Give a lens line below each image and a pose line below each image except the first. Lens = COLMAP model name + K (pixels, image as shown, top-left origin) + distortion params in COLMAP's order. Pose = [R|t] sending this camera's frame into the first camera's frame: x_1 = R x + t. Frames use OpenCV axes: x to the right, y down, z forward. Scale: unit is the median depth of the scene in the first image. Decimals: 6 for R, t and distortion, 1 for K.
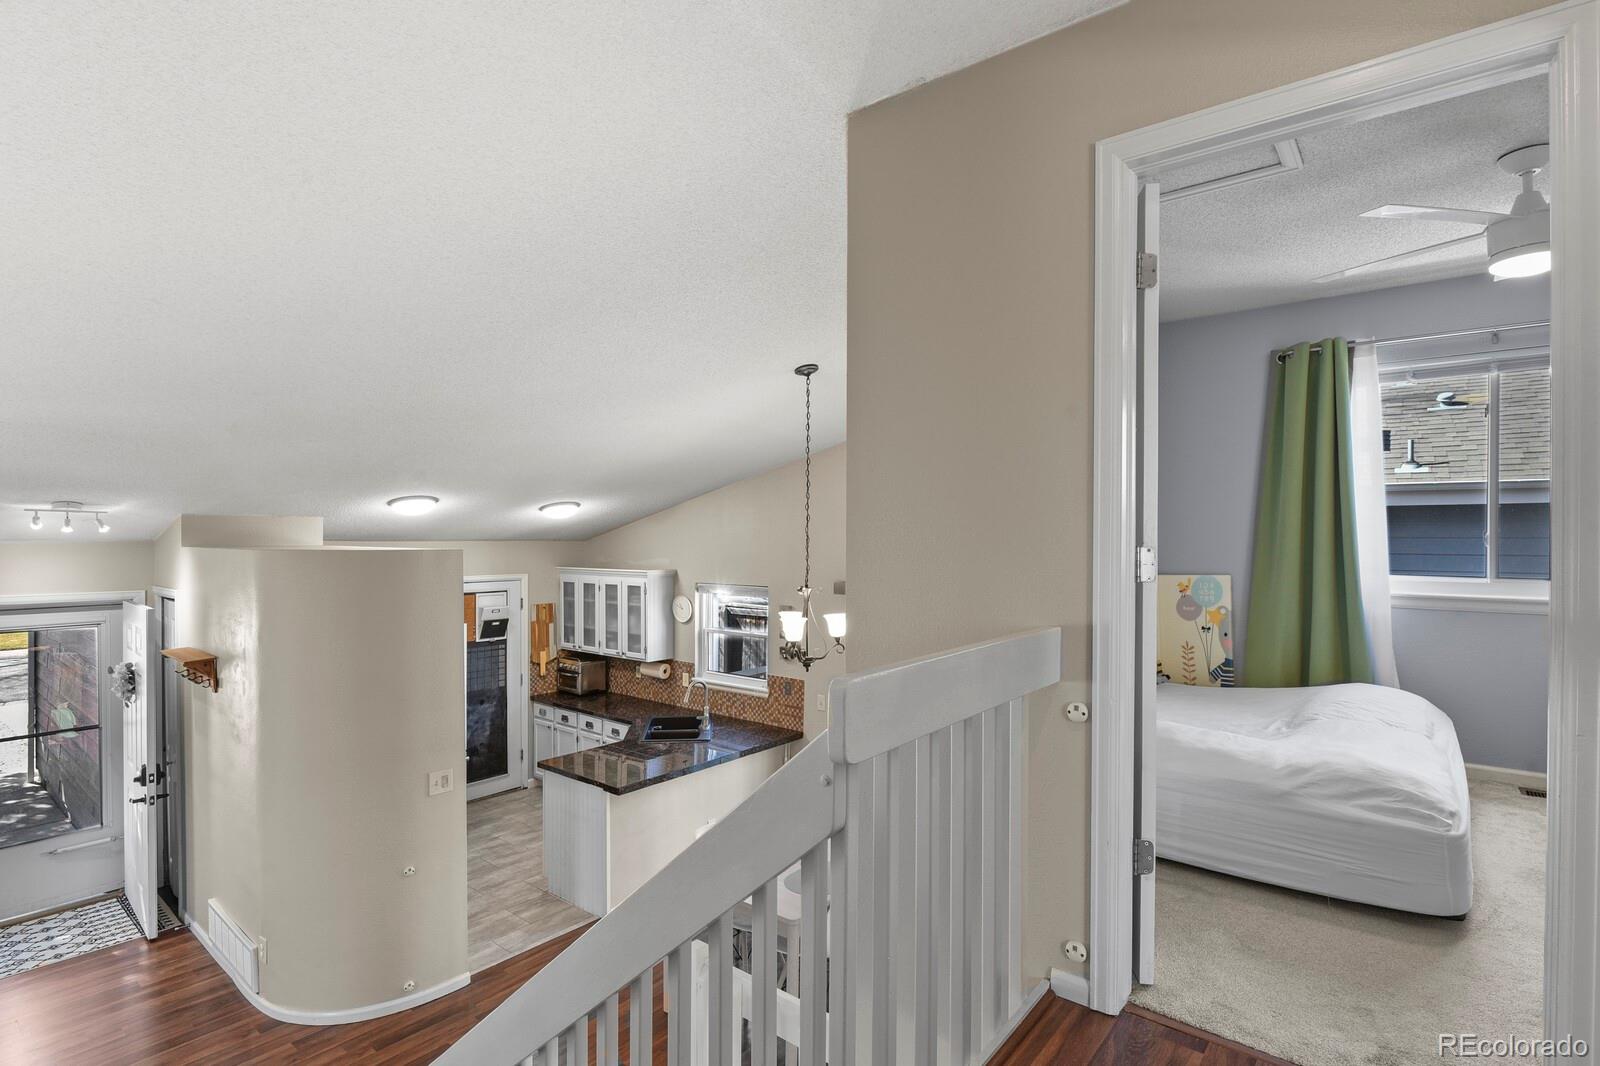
lens RADIAL K [[775.6, 0, 805.6], [0, 775.6, 539.2], [0, 0, 1]] dist [-0.005652, -0.003833]
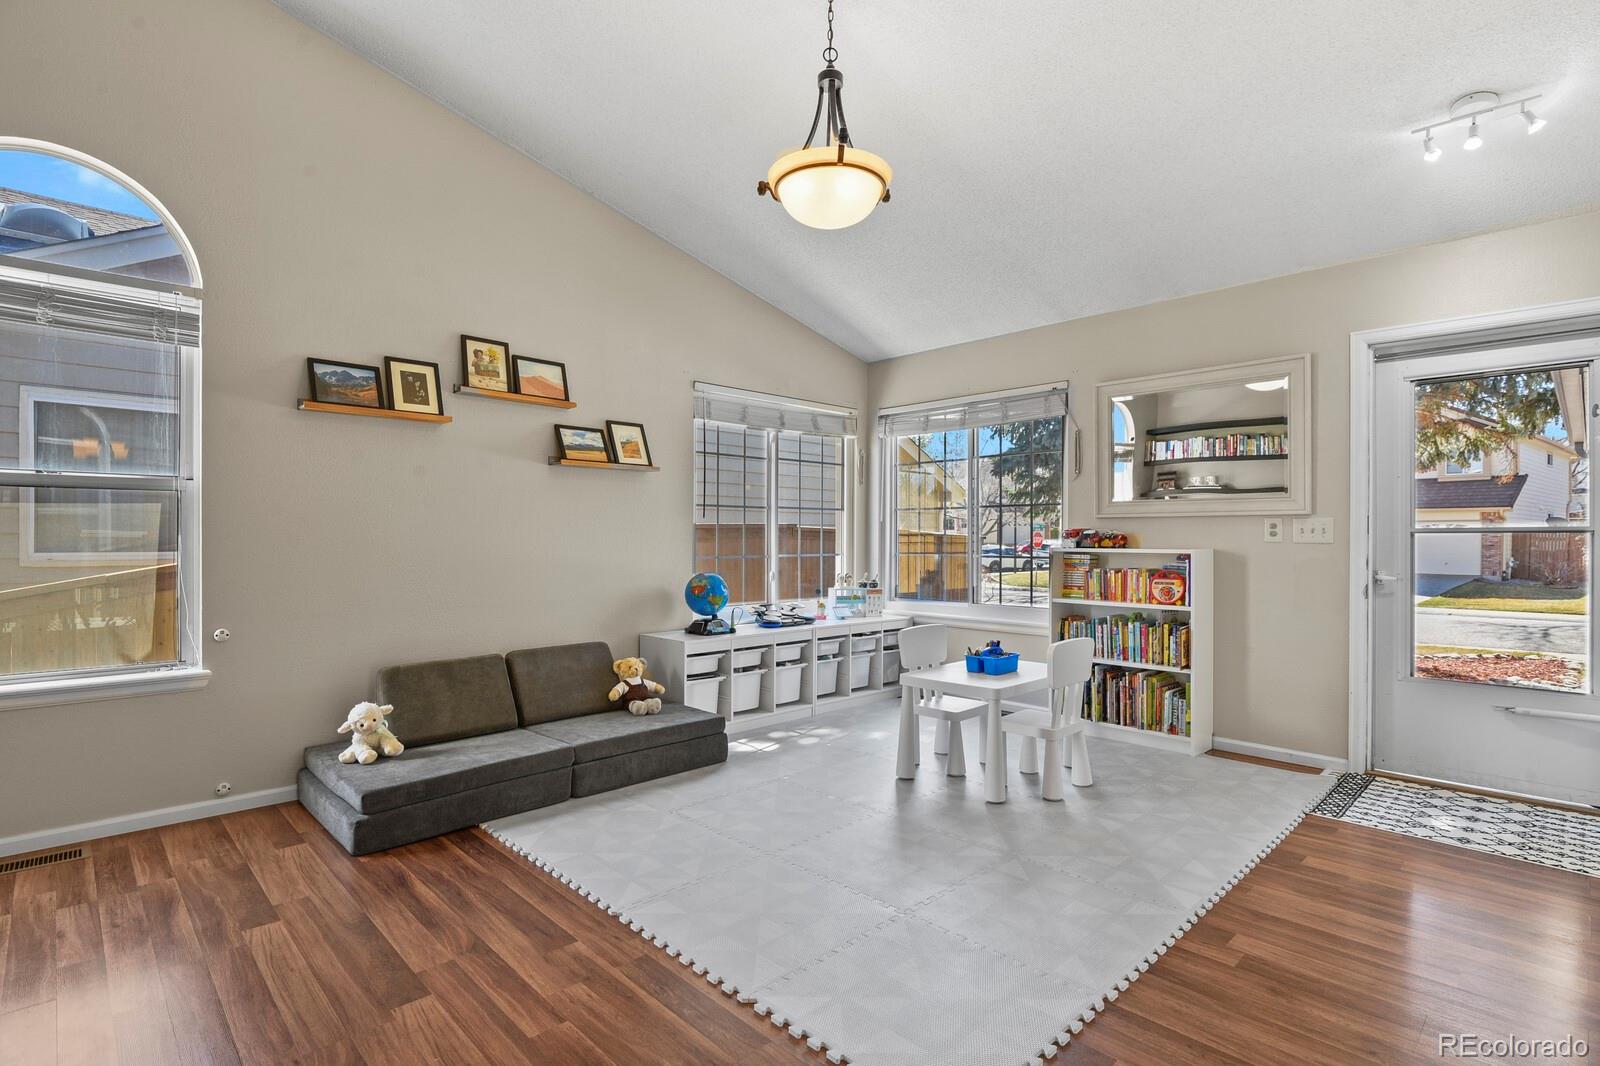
lens RADIAL K [[775.6, 0, 809.7], [0, 775.6, 537.5], [0, 0, 1]] dist [-0.005652, -0.003833]
pose [[-0.113396, -0.005019, -0.993537, -0.177167], [-0.010856, 0.999934, -0.003812, 0.188085], [0.993491, 0.010354, -0.113443, 0.331073]]
